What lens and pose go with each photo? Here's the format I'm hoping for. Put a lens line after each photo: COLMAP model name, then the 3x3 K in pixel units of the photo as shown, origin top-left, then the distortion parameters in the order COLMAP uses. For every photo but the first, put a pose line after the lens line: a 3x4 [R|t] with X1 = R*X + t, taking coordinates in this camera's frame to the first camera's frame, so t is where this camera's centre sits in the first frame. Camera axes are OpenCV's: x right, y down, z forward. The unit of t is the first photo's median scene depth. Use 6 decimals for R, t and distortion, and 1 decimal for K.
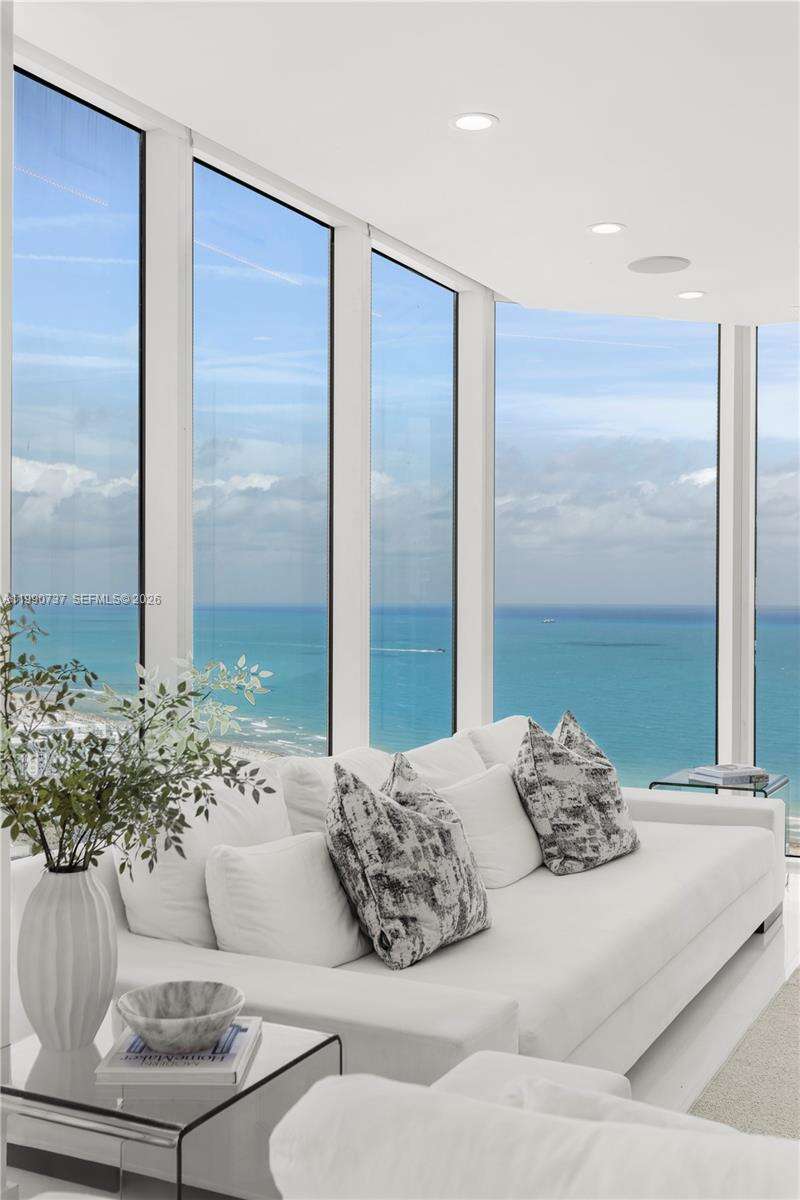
lens RADIAL K [[1303.8, 0, 400.0], [0, 1303.8, 600.0], [0, 0, 1]] dist [0.002625, 0.000391]
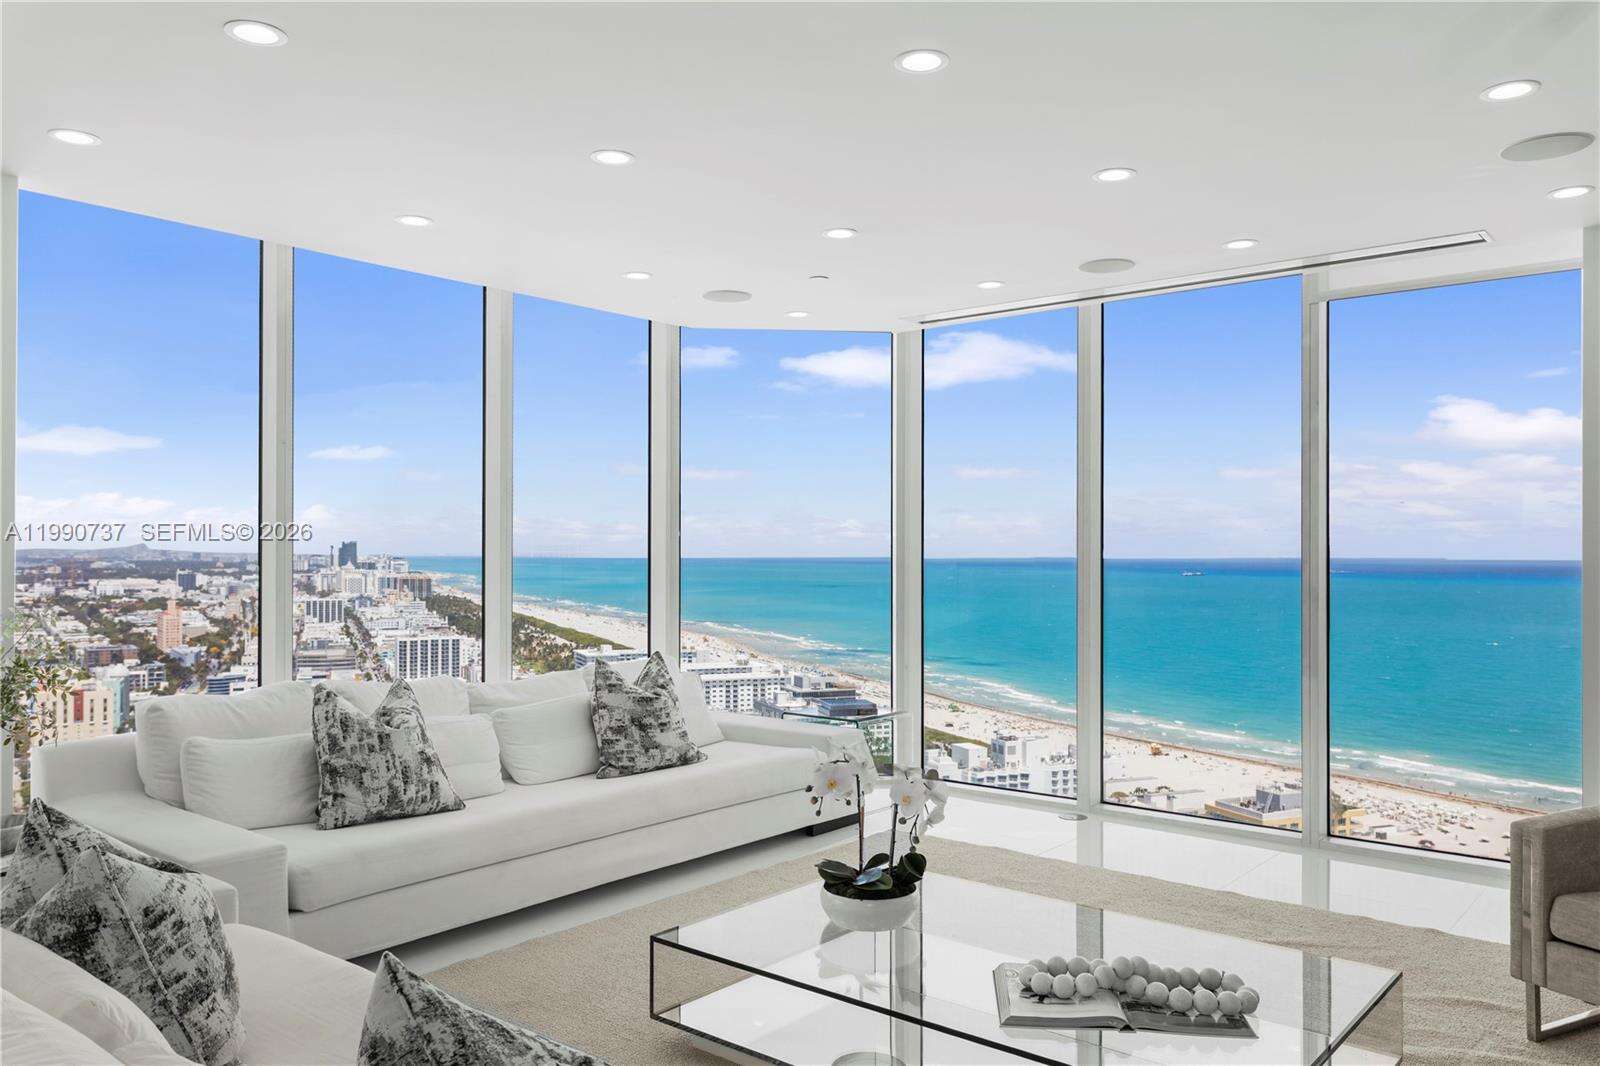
lens RADIAL K [[1176.4, 0, 798.6], [0, 1176.4, 537.5], [0, 0, 1]] dist [-0.001568, 0.008489]
pose [[0.977190, -0.000975, -0.212365, 0.732706], [-0.001946, 0.999906, -0.013545, -0.016031], [0.212358, 0.013649, 0.977097, -0.131018]]
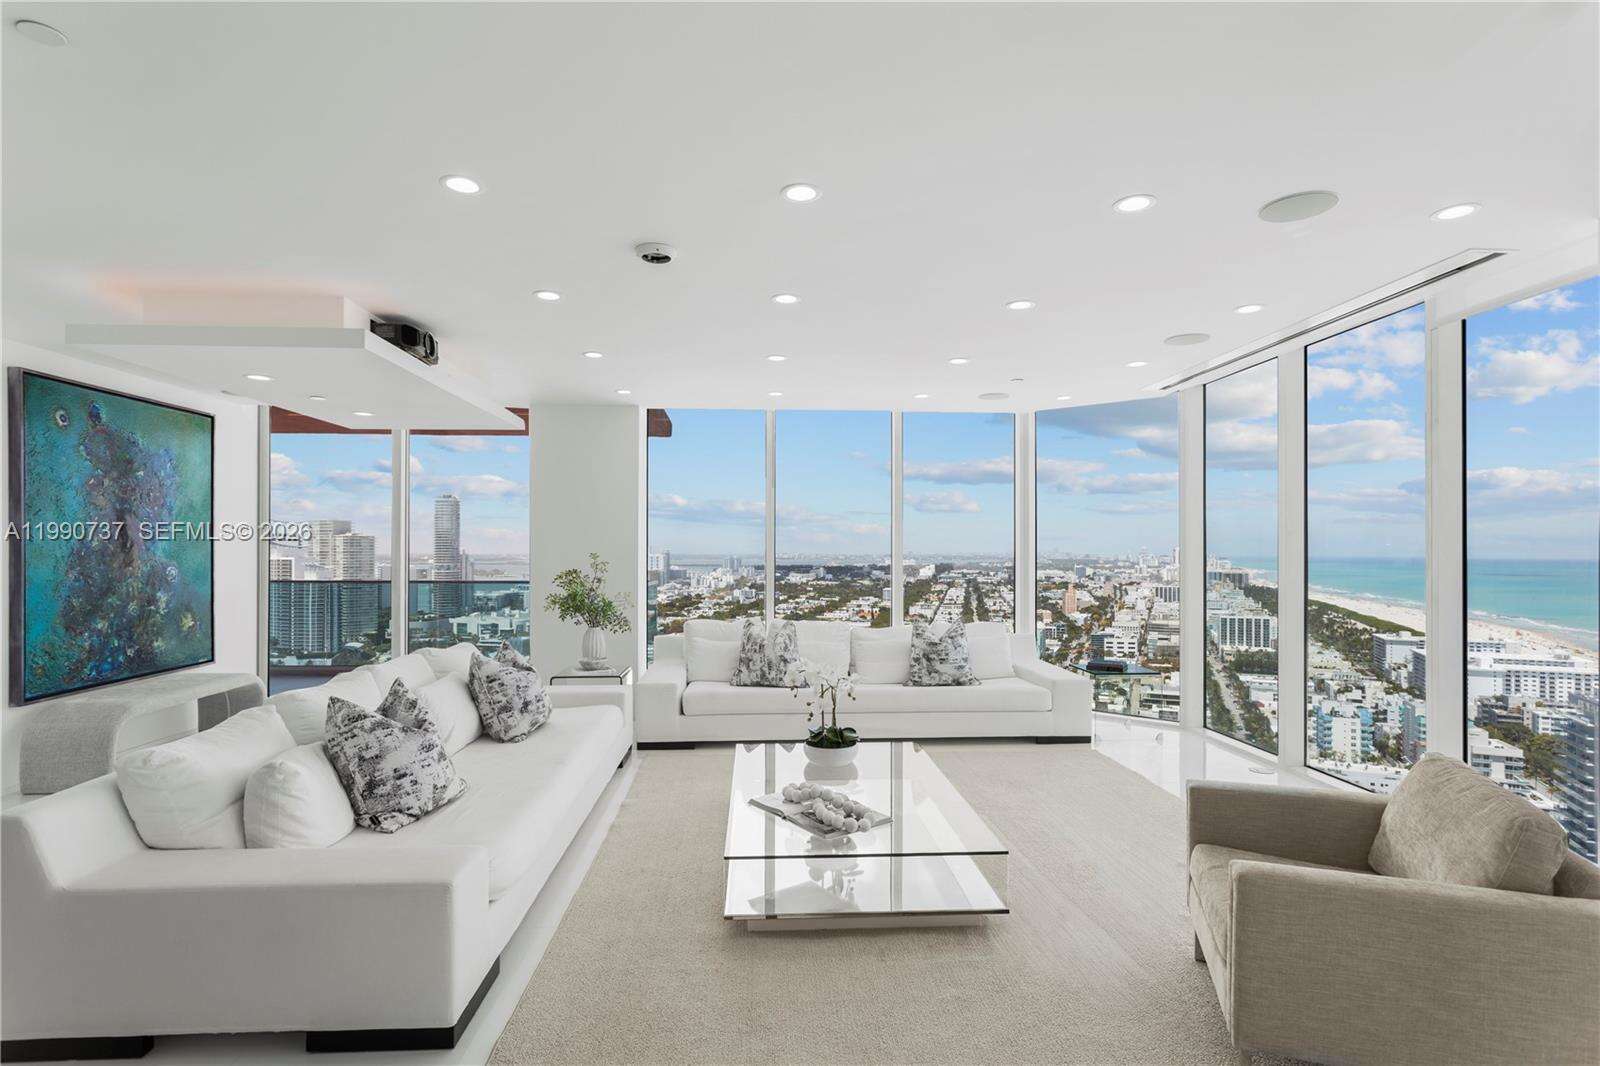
lens RADIAL K [[789.0, 0, 799.3], [0, 789.0, 543.4], [0, 0, 1]] dist [-0.018470, 0.012781]
pose [[0.508440, -0.008557, -0.861055, 1.575484], [-0.003529, 0.999922, -0.012021, -0.025109], [0.861090, 0.009150, 0.508370, 0.188130]]
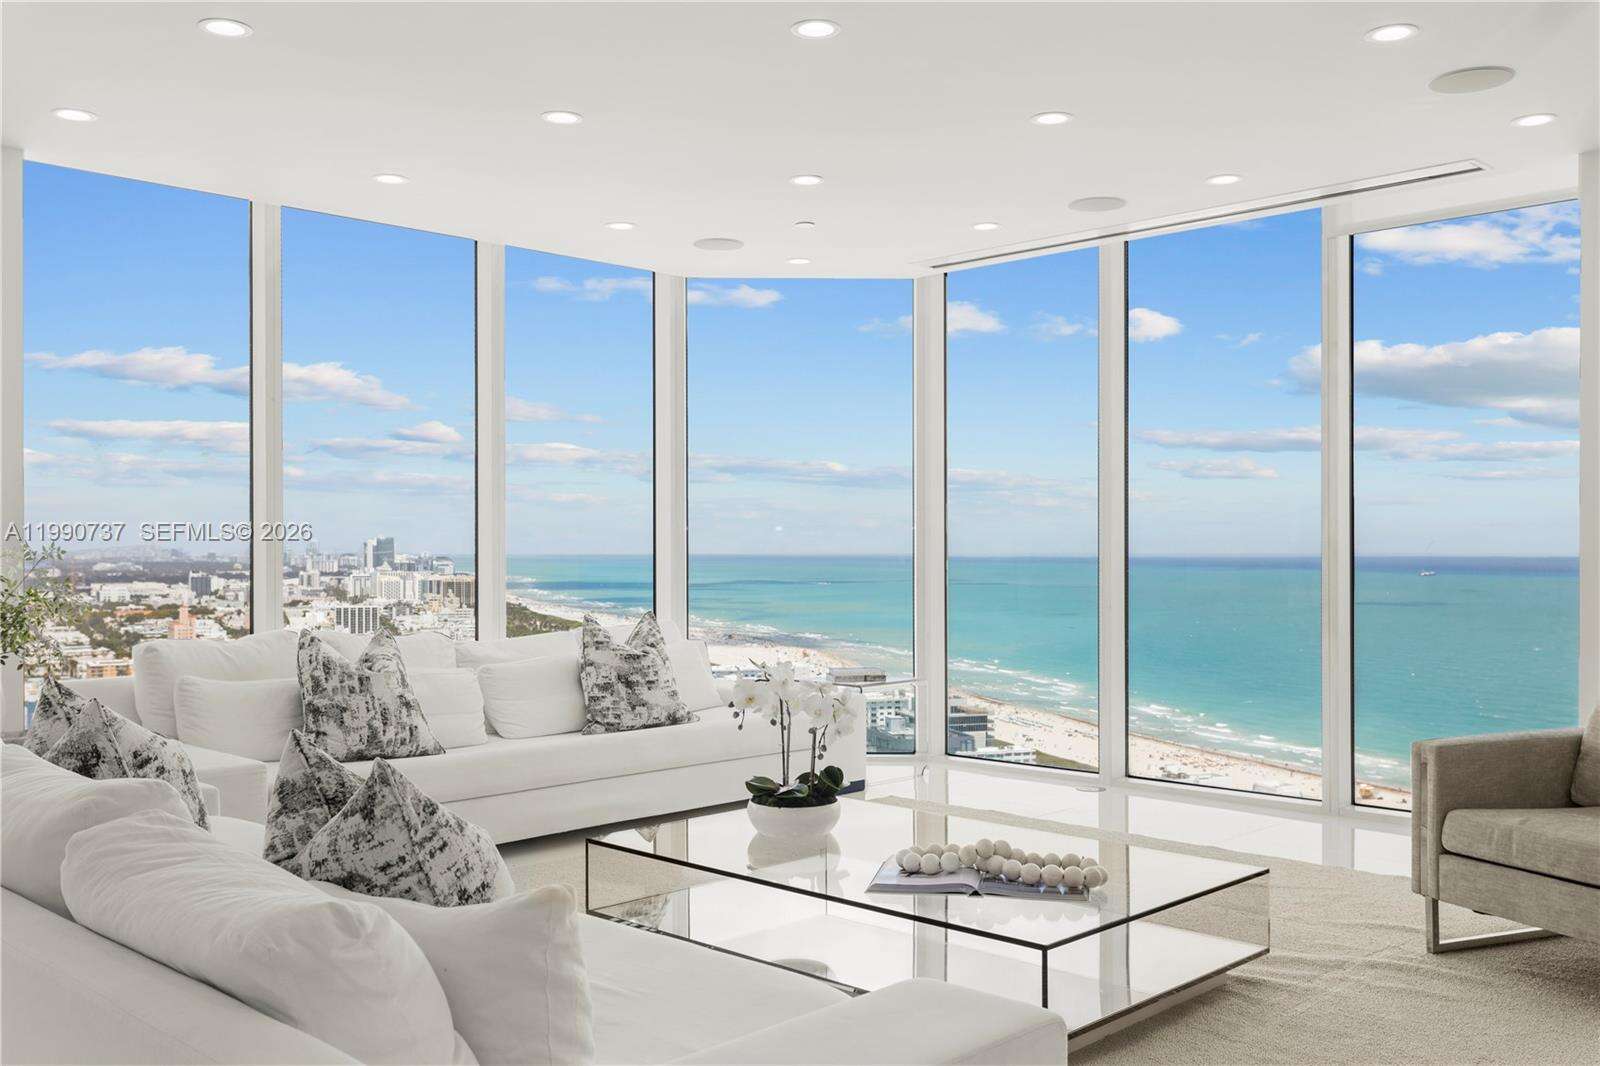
lens RADIAL K [[1428.1, 0, 797.9], [0, 1428.1, 534.8], [0, 0, 1]] dist [0.010259, -0.004520]
pose [[0.955967, -0.005786, -0.293418, 0.955360], [0.002793, 0.999940, -0.010618, 0.039063], [0.293462, 0.009331, 0.955925, -0.365056]]
